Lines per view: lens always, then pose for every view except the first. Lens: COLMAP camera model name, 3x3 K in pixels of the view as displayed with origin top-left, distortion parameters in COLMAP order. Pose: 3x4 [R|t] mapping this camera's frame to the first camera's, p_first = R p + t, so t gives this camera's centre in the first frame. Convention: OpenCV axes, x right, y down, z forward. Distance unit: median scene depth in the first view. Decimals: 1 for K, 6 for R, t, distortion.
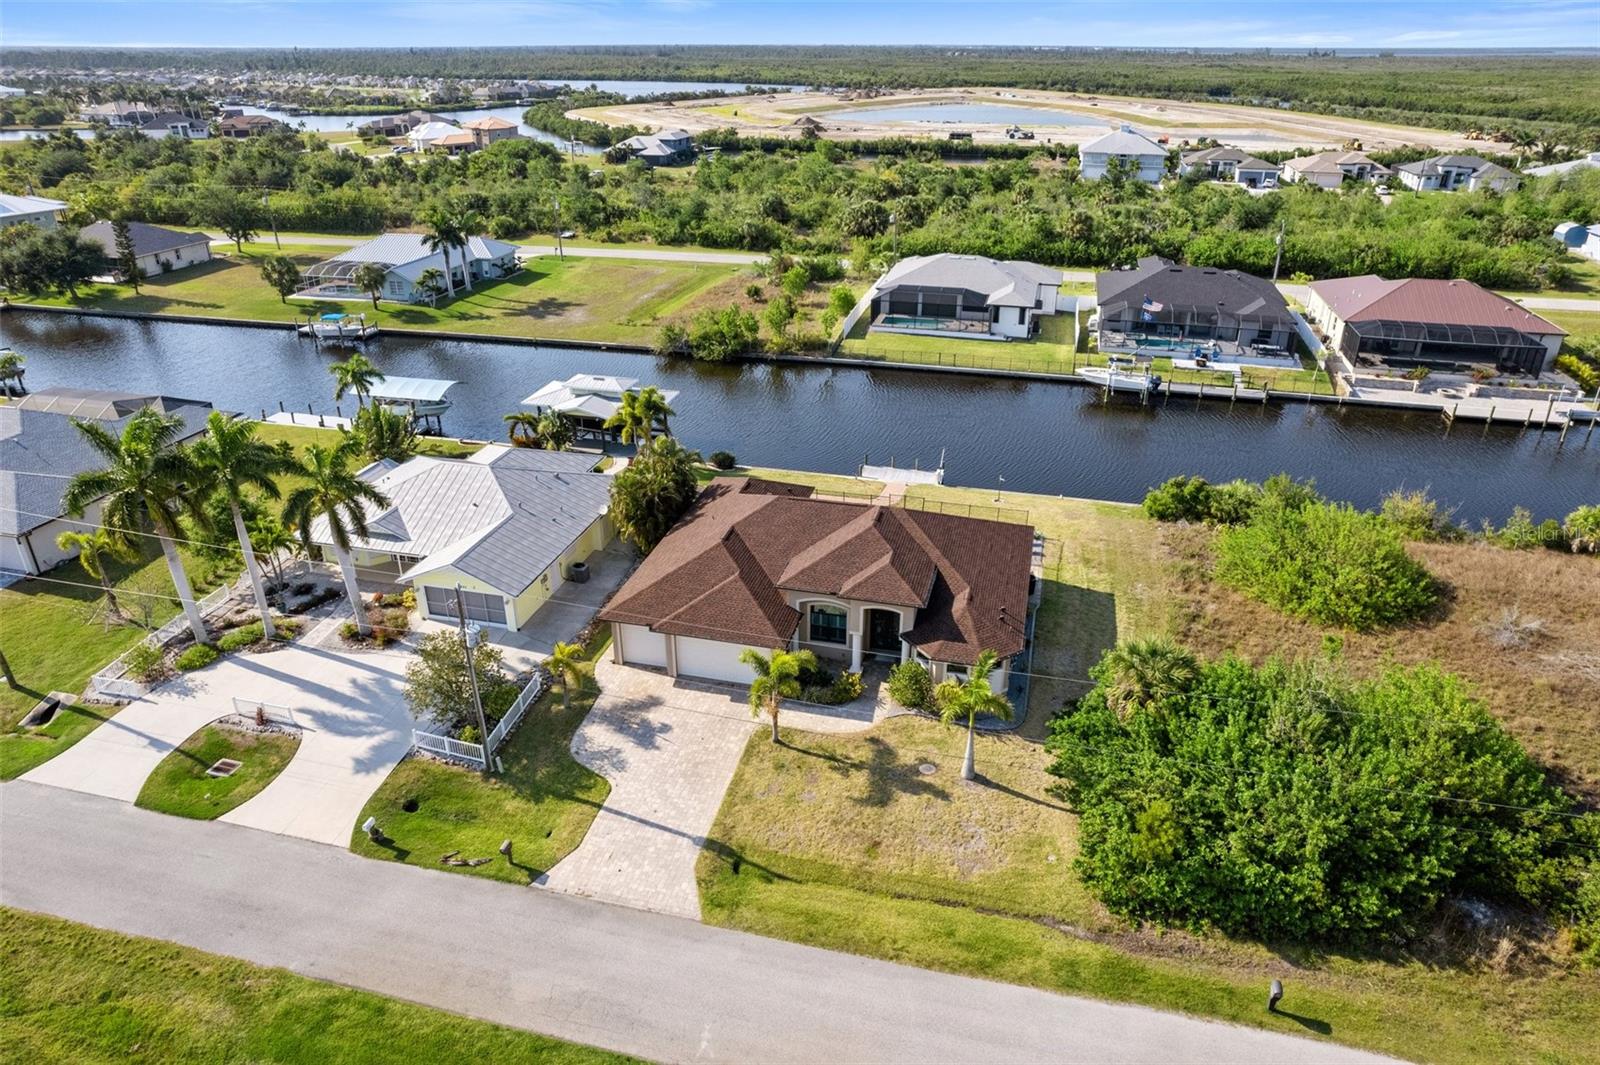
lens RADIAL K [[1033.5, 0, 797.7], [0, 1033.5, 538.7], [0, 0, 1]] dist [-0.080868, 0.072686]
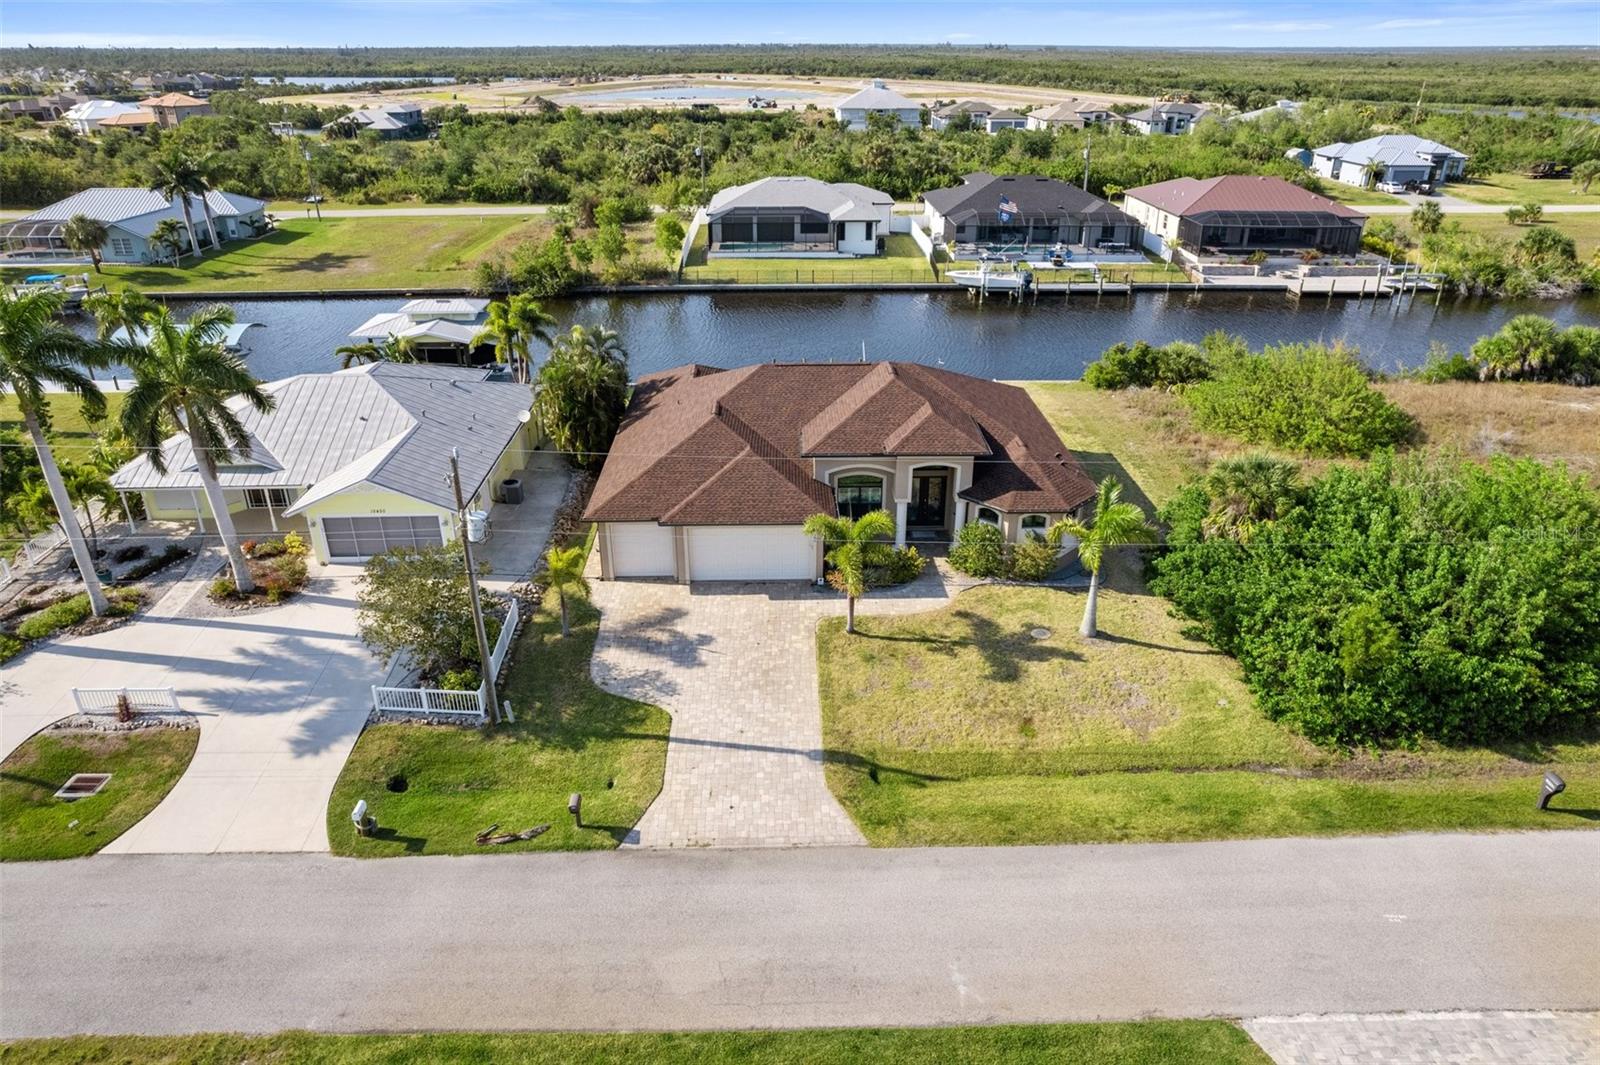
lens RADIAL K [[1033.5, 0, 797.7], [0, 1033.5, 538.7], [0, 0, 1]] dist [-0.080868, 0.072686]
pose [[0.963706, -0.116716, 0.240100, -0.203202], [0.117284, 0.993026, 0.011971, 0.090134], [-0.239823, 0.016624, 0.970674, 0.184033]]
